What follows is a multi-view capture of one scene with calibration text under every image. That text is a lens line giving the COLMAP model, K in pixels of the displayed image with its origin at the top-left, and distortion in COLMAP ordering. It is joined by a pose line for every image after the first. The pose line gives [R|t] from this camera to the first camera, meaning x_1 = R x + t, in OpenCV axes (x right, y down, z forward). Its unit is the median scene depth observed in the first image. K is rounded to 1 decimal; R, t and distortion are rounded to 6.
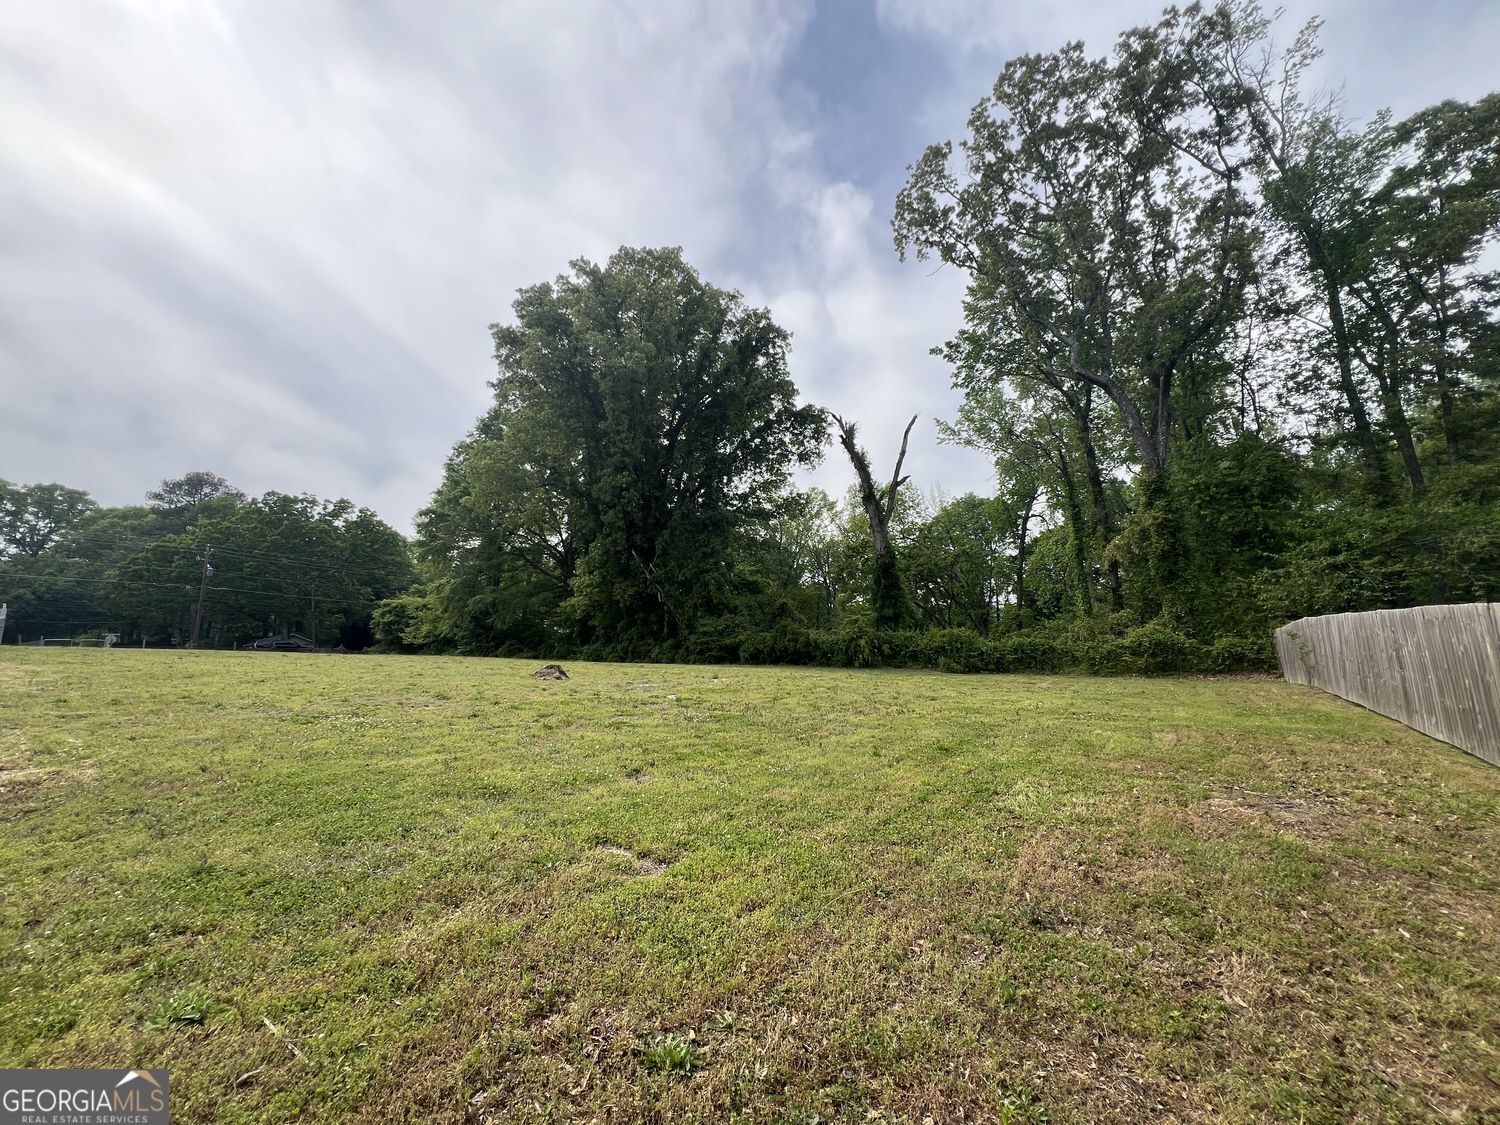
lens RADIAL K [[605.4, 0, 747.3], [0, 605.4, 559.2], [0, 0, 1]] dist [-0.003768, 0.001599]
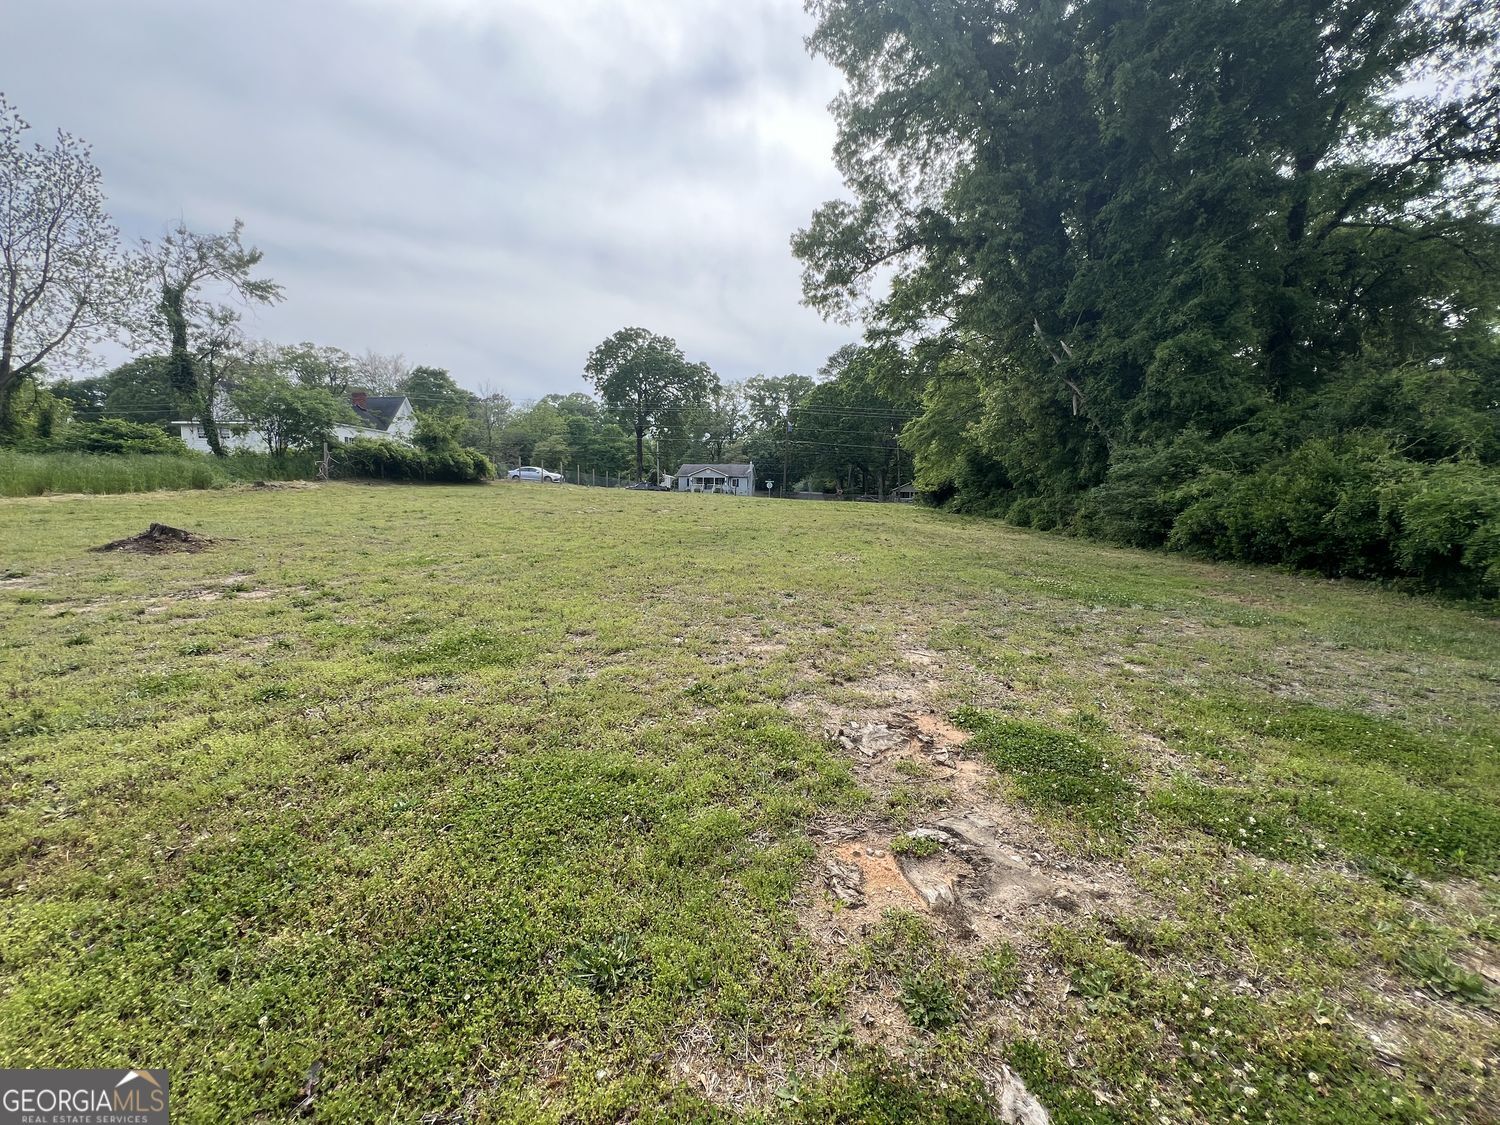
lens RADIAL K [[605.4, 0, 745.6], [0, 605.4, 557.4], [0, 0, 1]] dist [-0.003768, 0.001599]
pose [[0.468178, 0.112620, -0.876428, 0.197395], [0.101742, 0.978378, 0.180069, 0.072142], [0.877757, -0.173474, 0.446597, 0.553837]]
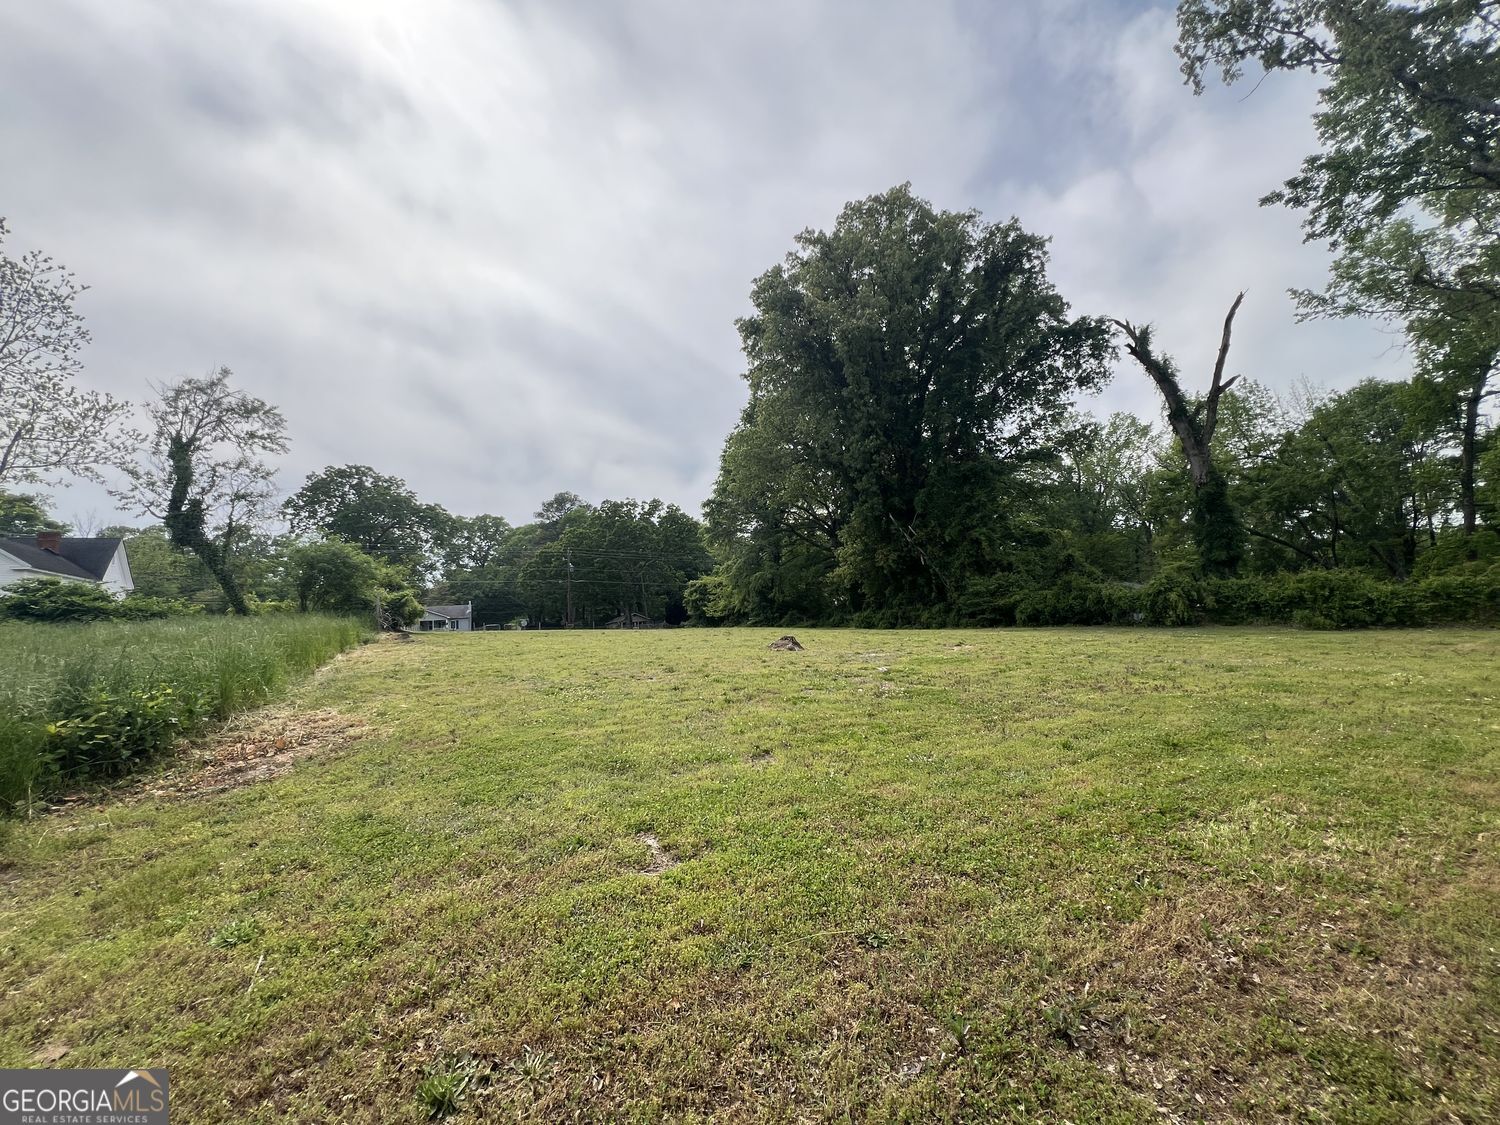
lens RADIAL K [[605.4, 0, 751.0], [0, 605.4, 558.3], [0, 0, 1]] dist [-0.003768, 0.001599]
pose [[0.888063, -0.083649, -0.452048, 0.049846], [0.109061, 0.993570, 0.030398, 0.001454], [0.446598, -0.076296, 0.891476, 0.027287]]
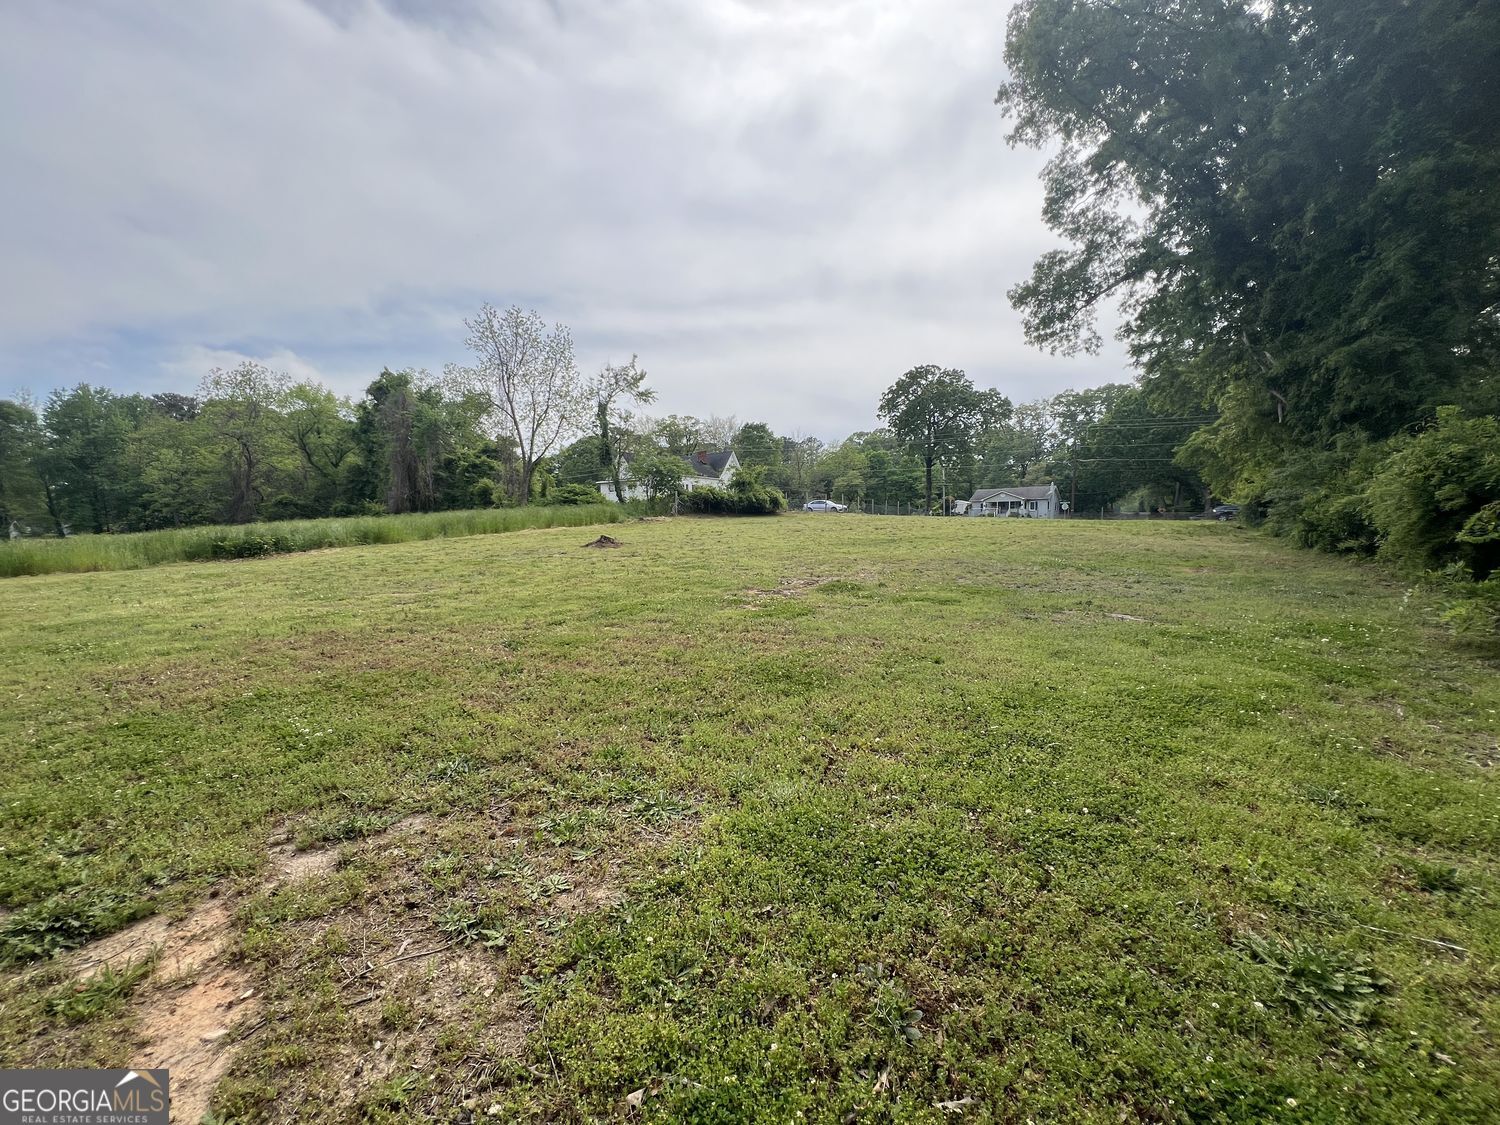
lens RADIAL K [[605.4, 0, 752.7], [0, 605.4, 570.3], [0, 0, 1]] dist [-0.003768, 0.001599]
pose [[-0.006397, 0.089799, -0.995939, 0.422010], [0.157023, 0.983695, 0.087686, 0.084091], [0.987574, -0.155824, -0.020393, 0.596266]]
